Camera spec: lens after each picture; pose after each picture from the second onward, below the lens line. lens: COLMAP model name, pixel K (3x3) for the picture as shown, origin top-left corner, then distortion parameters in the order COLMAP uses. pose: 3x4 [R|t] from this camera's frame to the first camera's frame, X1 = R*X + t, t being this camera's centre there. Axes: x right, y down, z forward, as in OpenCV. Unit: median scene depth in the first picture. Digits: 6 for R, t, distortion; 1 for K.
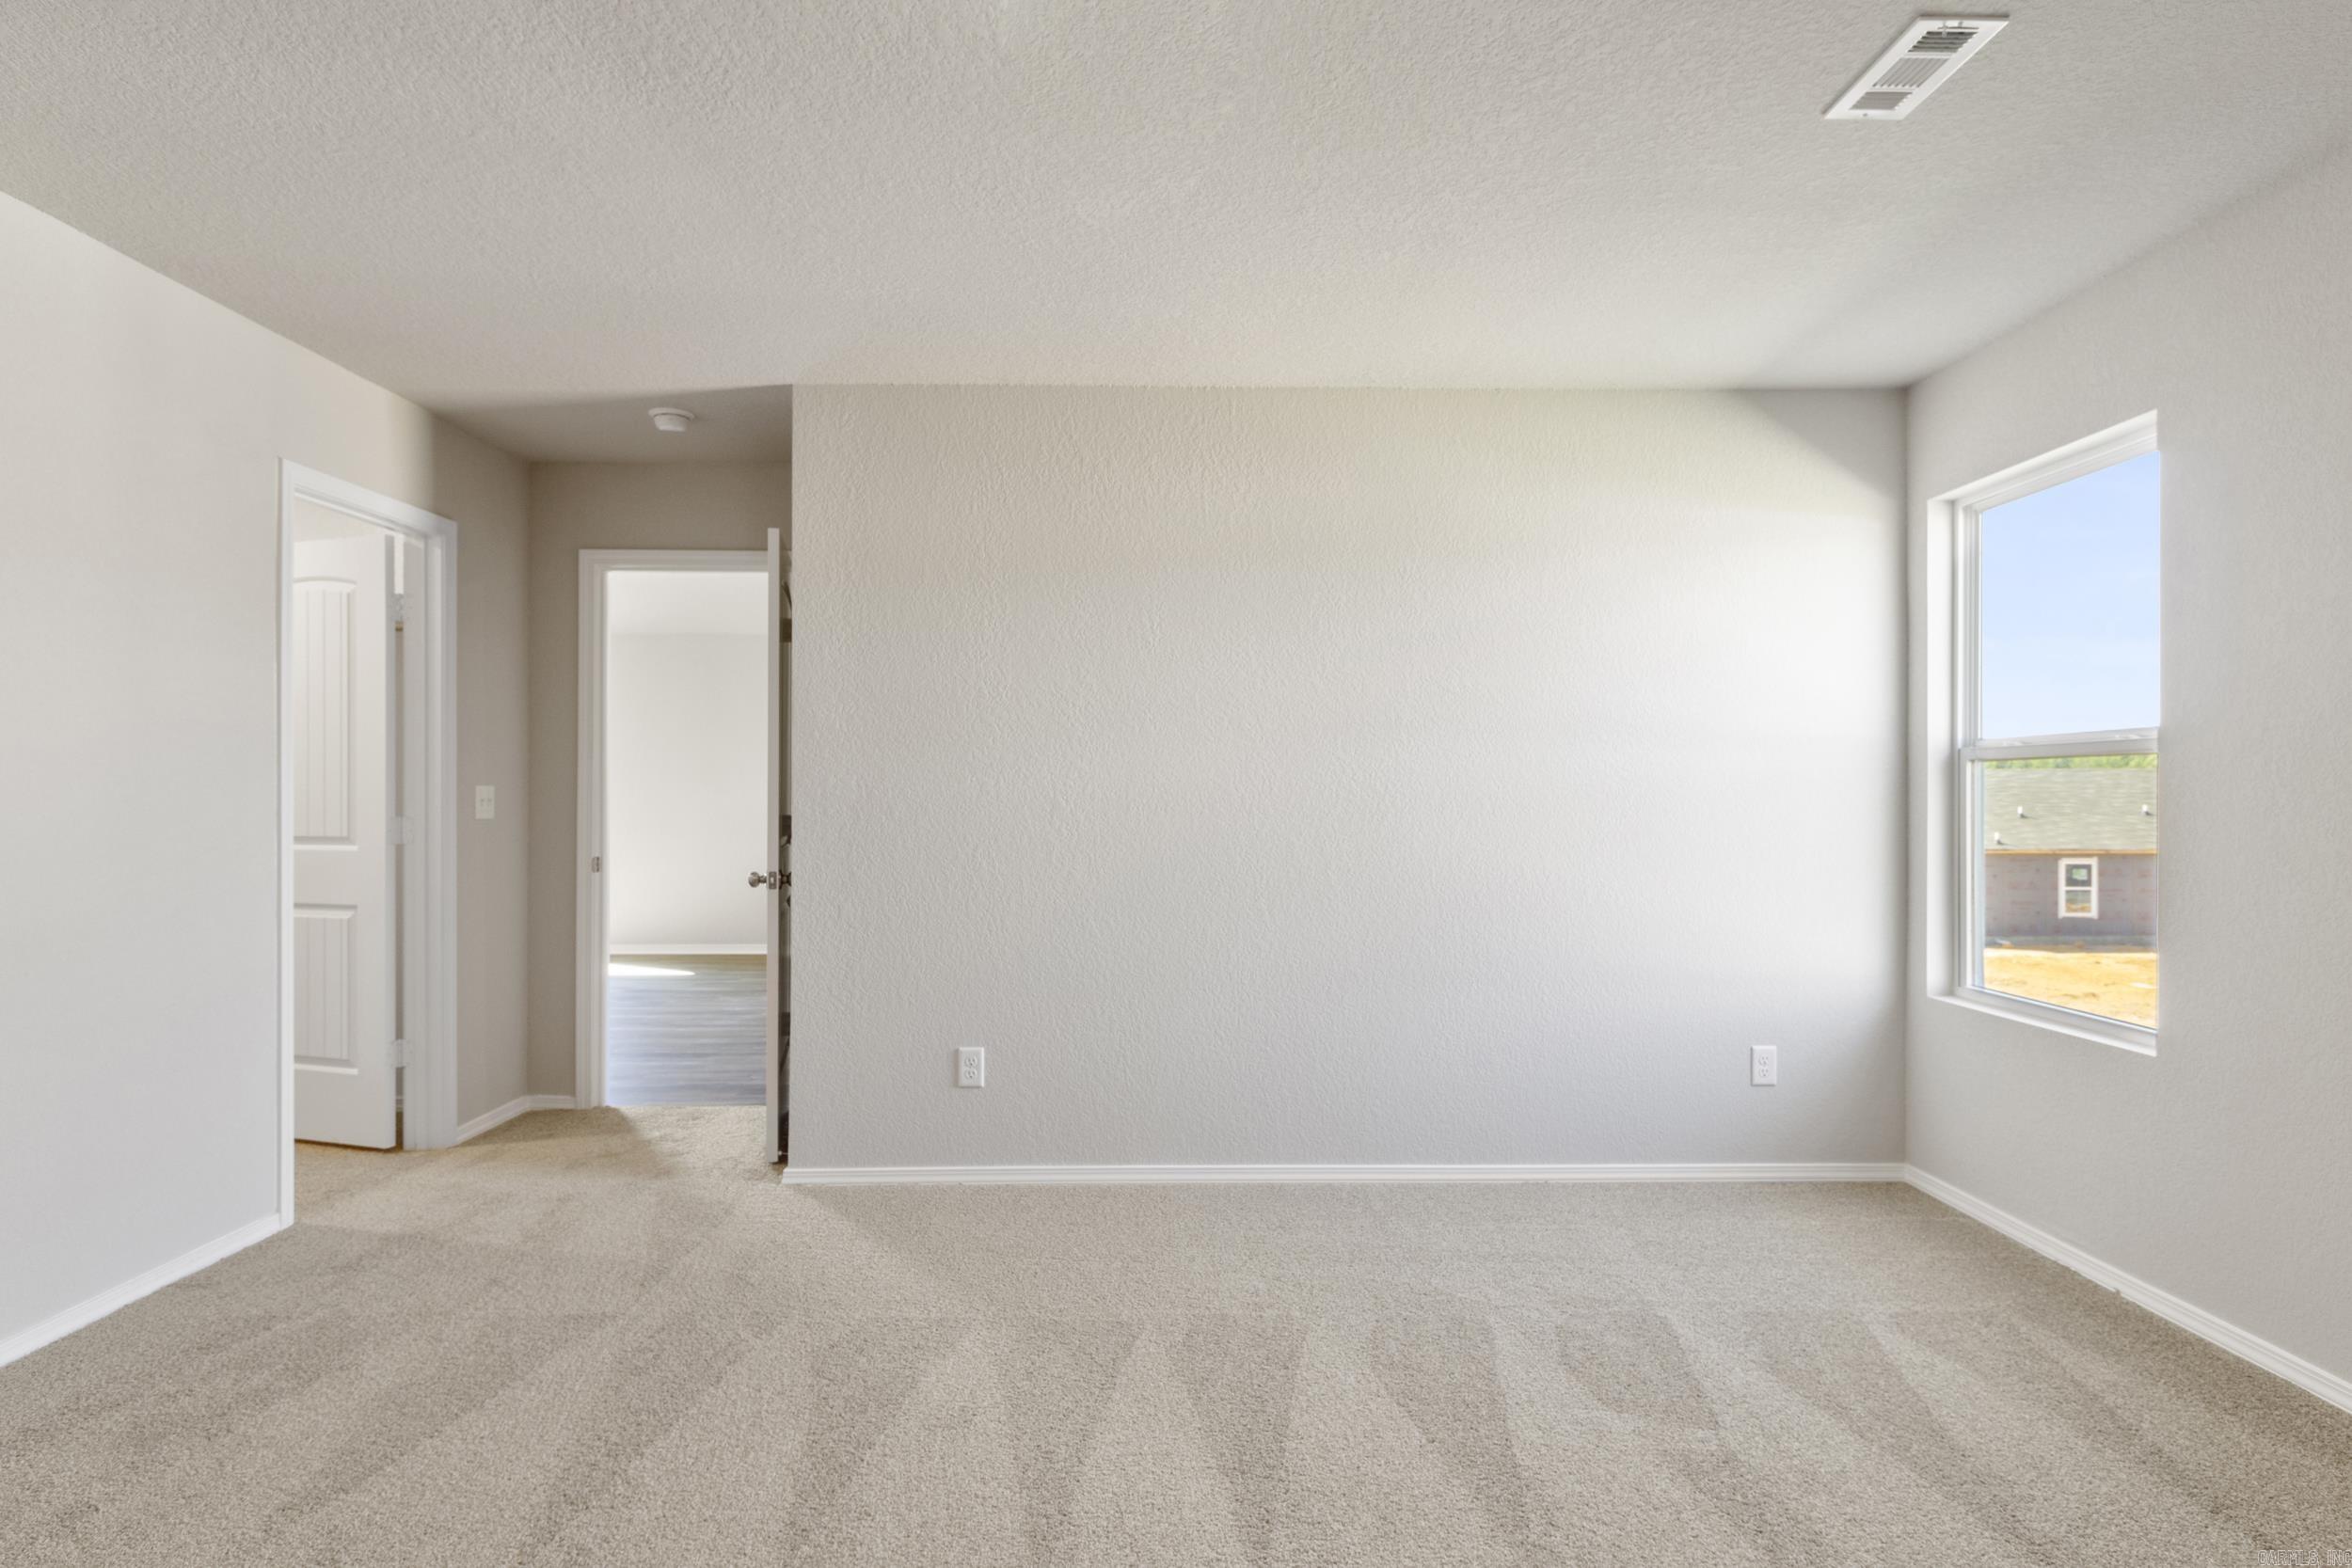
lens RADIAL K [[1280.5, 0, 1197.4], [0, 1280.5, 780.2], [0, 0, 1]] dist [0.003211, 0.000732]
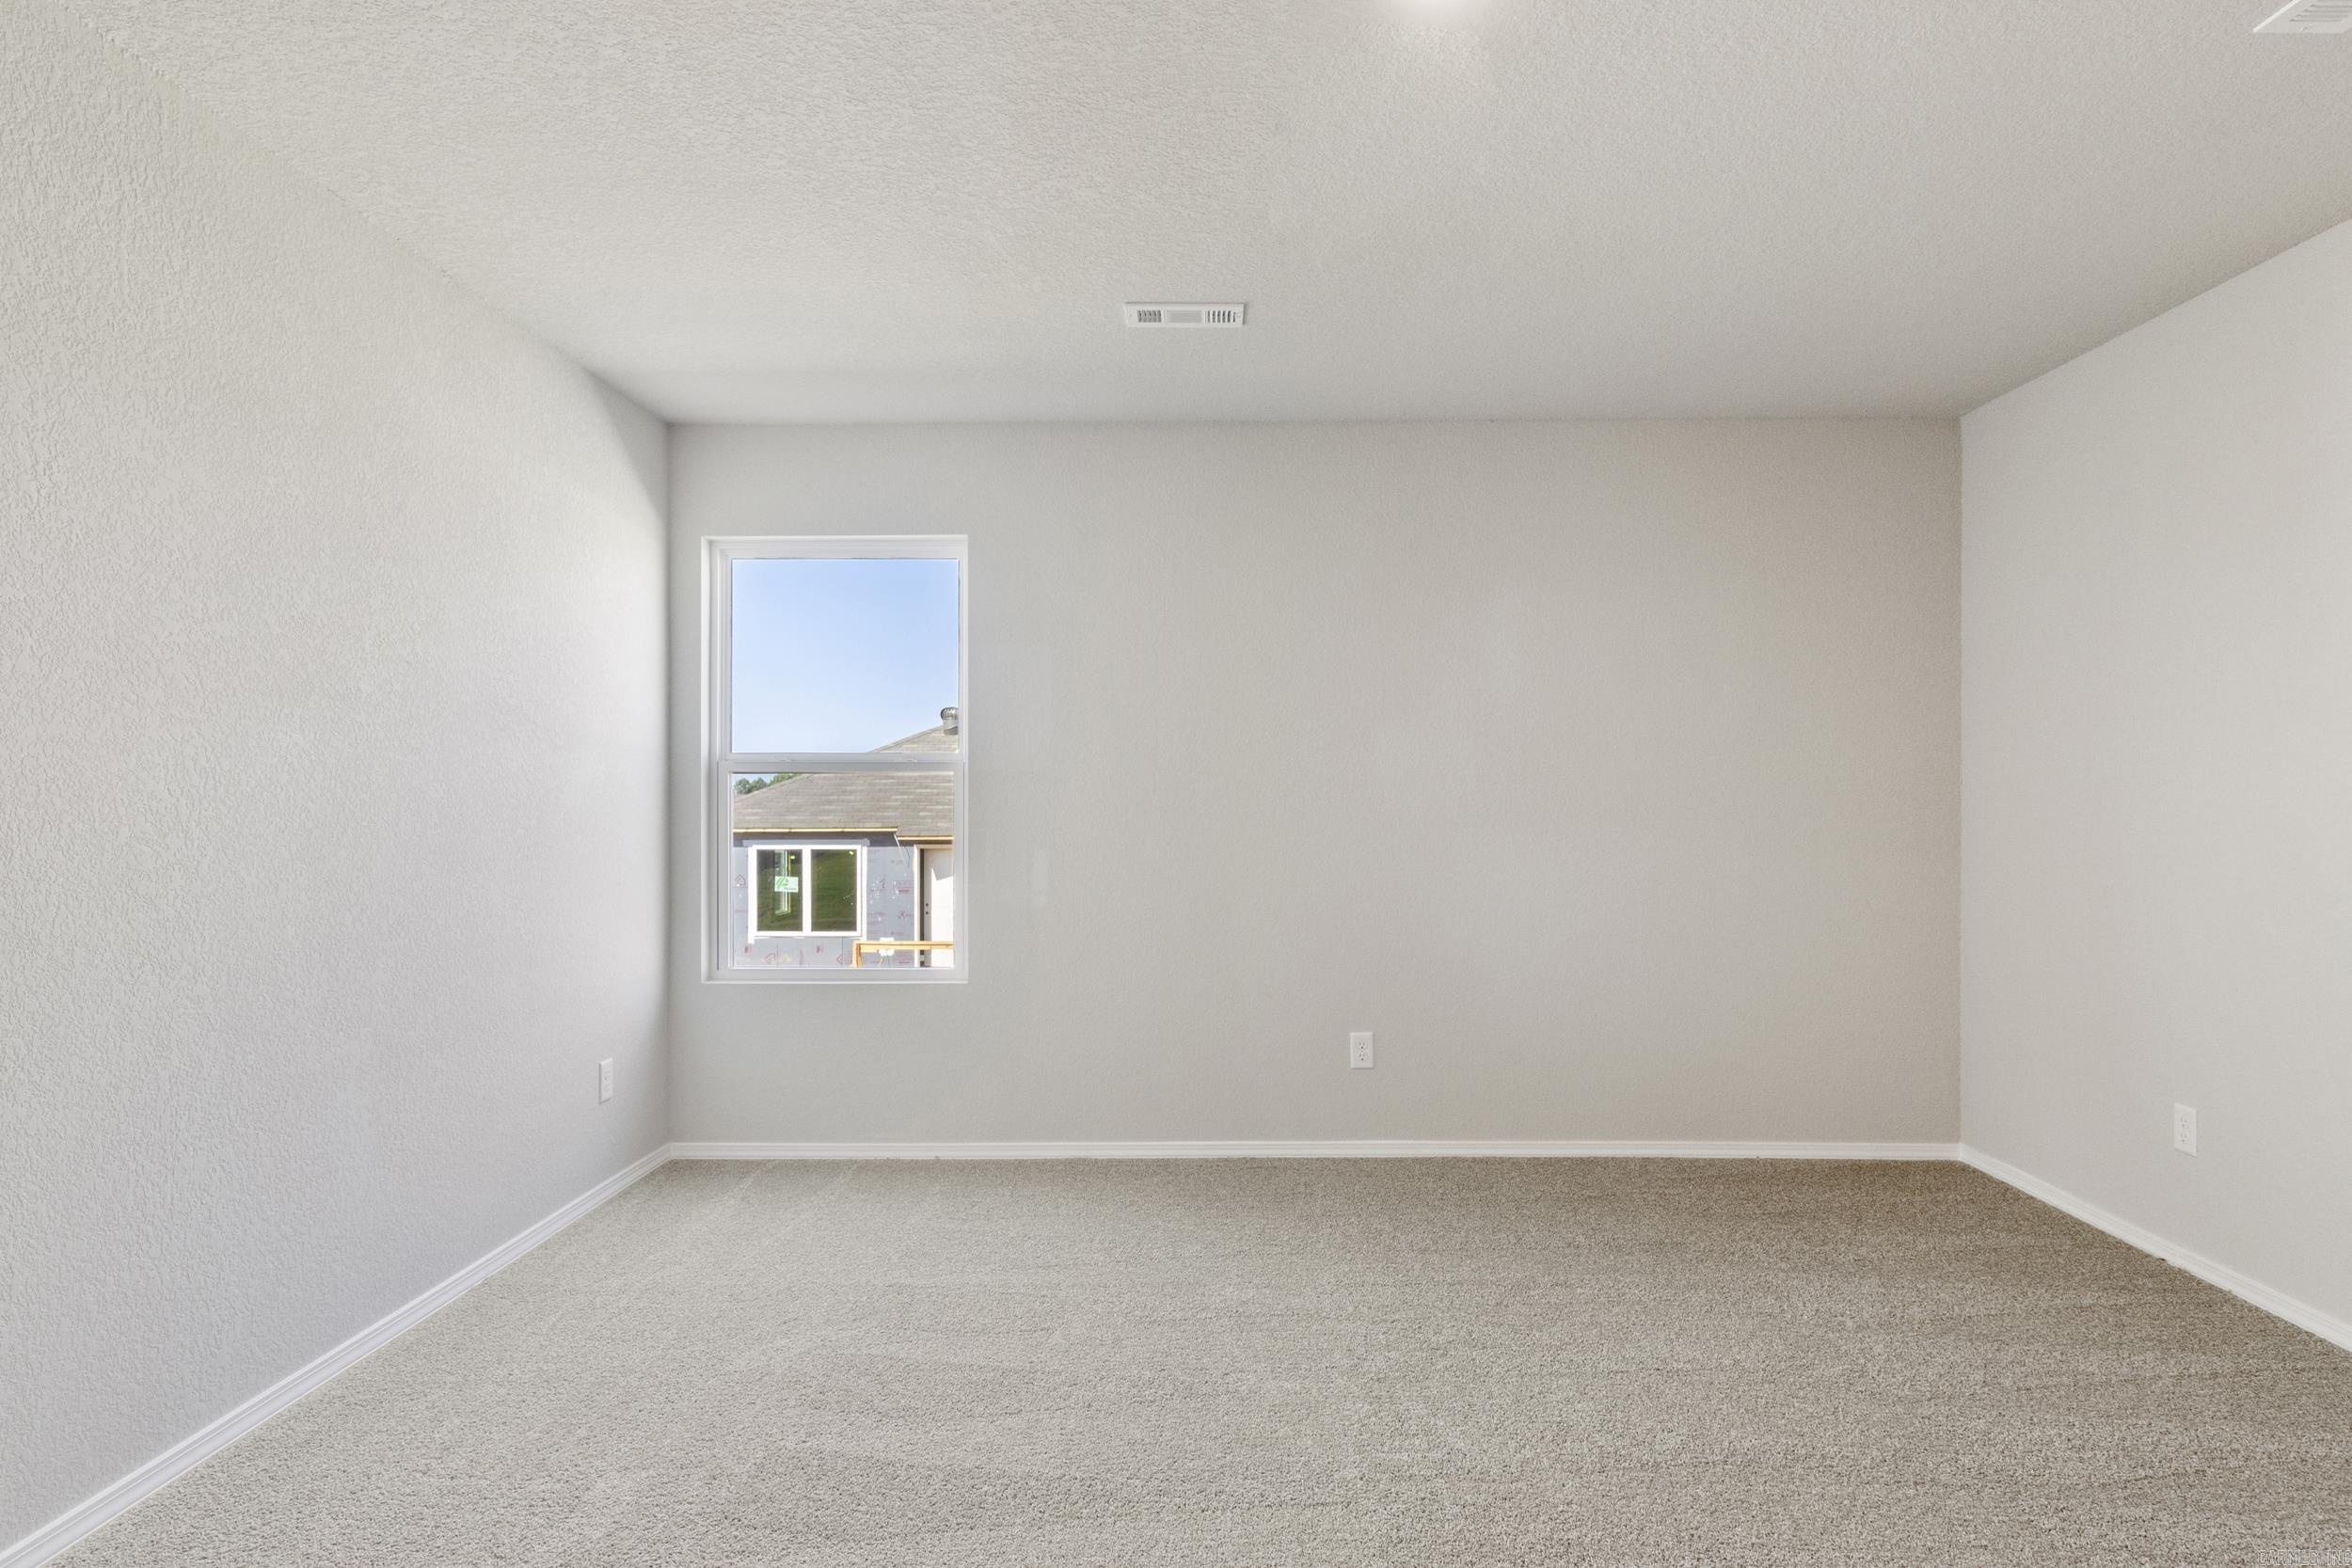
lens RADIAL K [[1280.5, 0, 1197.4], [0, 1280.5, 780.2], [0, 0, 1]] dist [0.003211, 0.000732]
pose [[0.032806, 0.016484, 0.999326, -0.523985], [-0.012831, 0.999789, -0.016071, 0.005815], [-0.999379, -0.012295, 0.033011, 0.528487]]
